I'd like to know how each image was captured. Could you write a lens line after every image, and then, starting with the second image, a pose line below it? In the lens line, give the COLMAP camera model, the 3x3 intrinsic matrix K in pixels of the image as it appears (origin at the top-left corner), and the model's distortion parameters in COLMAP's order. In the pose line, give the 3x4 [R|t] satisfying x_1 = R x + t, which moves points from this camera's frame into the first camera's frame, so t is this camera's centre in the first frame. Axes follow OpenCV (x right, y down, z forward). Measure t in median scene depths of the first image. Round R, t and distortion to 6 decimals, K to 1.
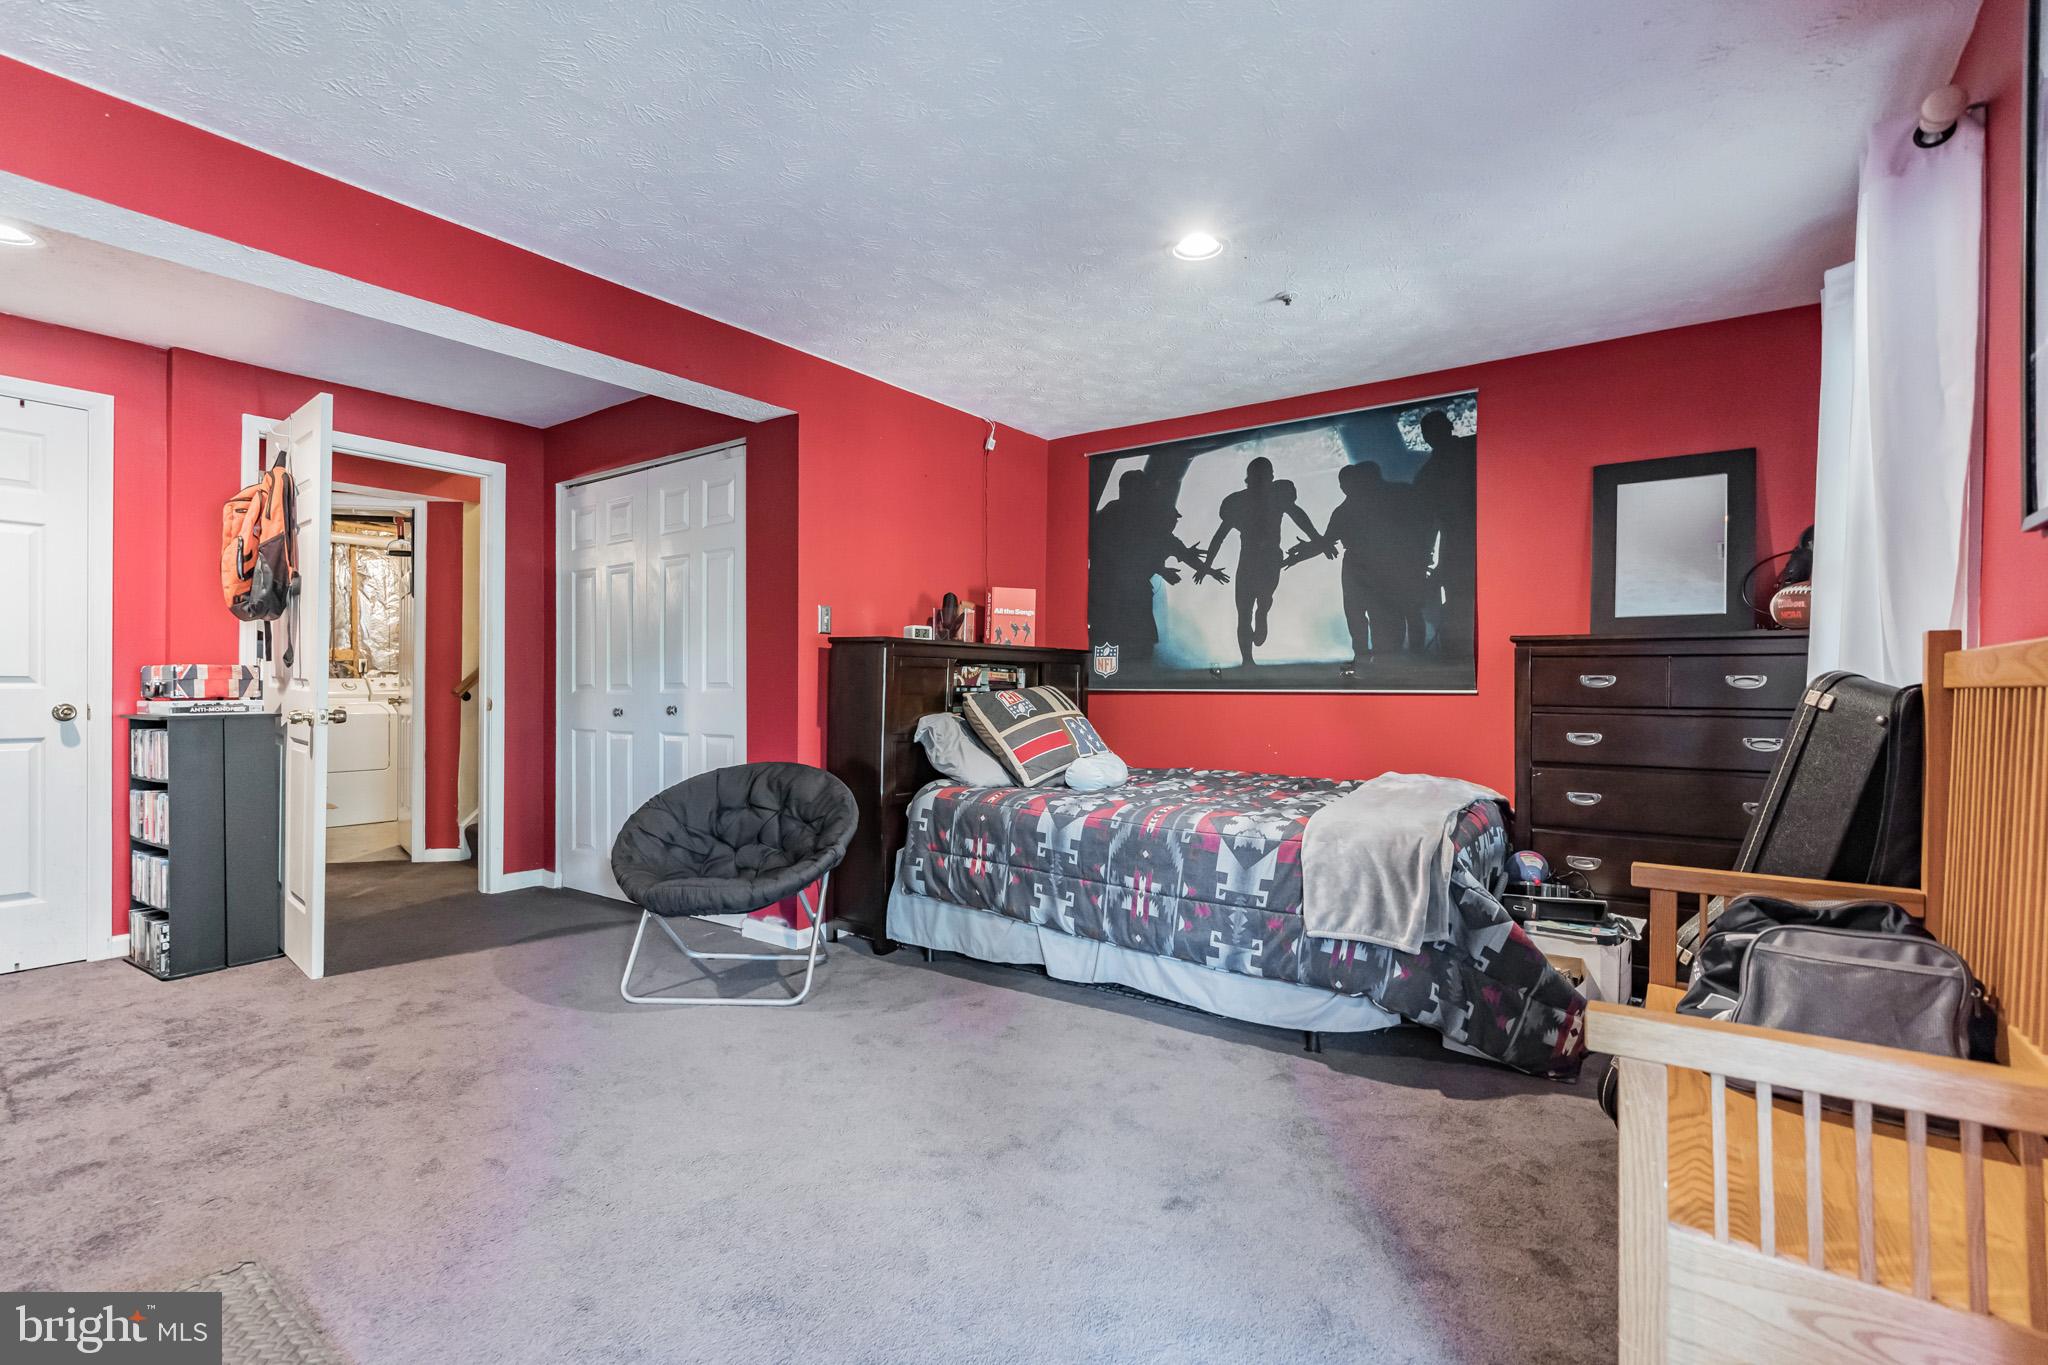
lens RADIAL K [[935.8, 0, 1031.1], [0, 935.8, 691.5], [0, 0, 1]] dist [0.001073, 0.000210]
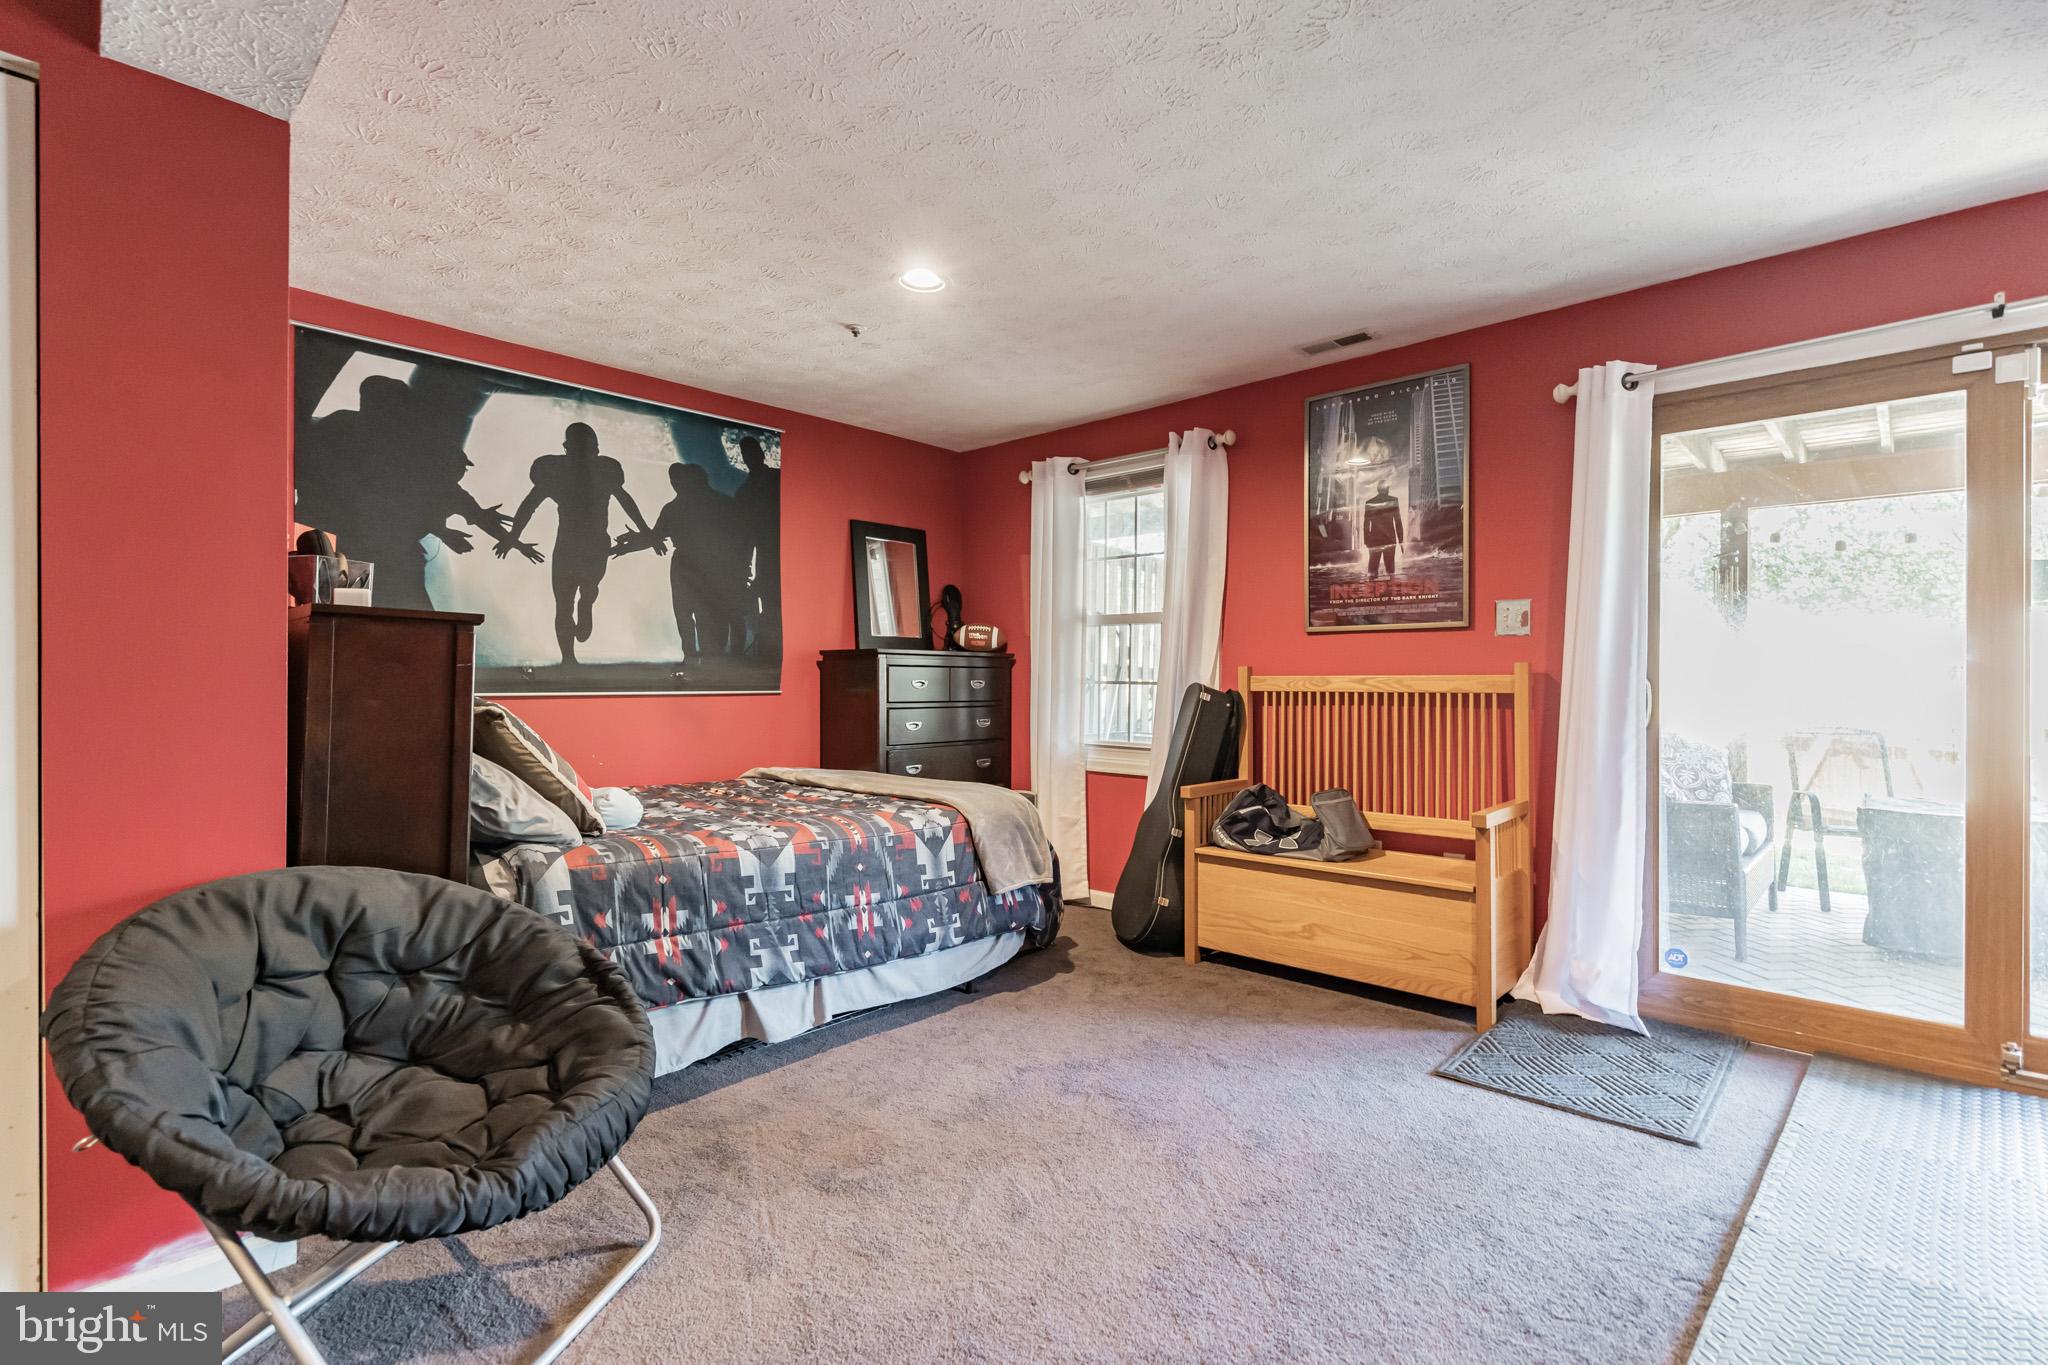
lens RADIAL K [[946.9, 0, 1024.0], [0, 946.9, 682.5], [0, 0, 1]] dist [-0.002390, 0.000035]
pose [[0.136222, -0.006100, 0.990660, -0.732842], [0.001423, 0.999981, 0.005962, -0.020600], [-0.990677, 0.000597, 0.136228, 0.621028]]
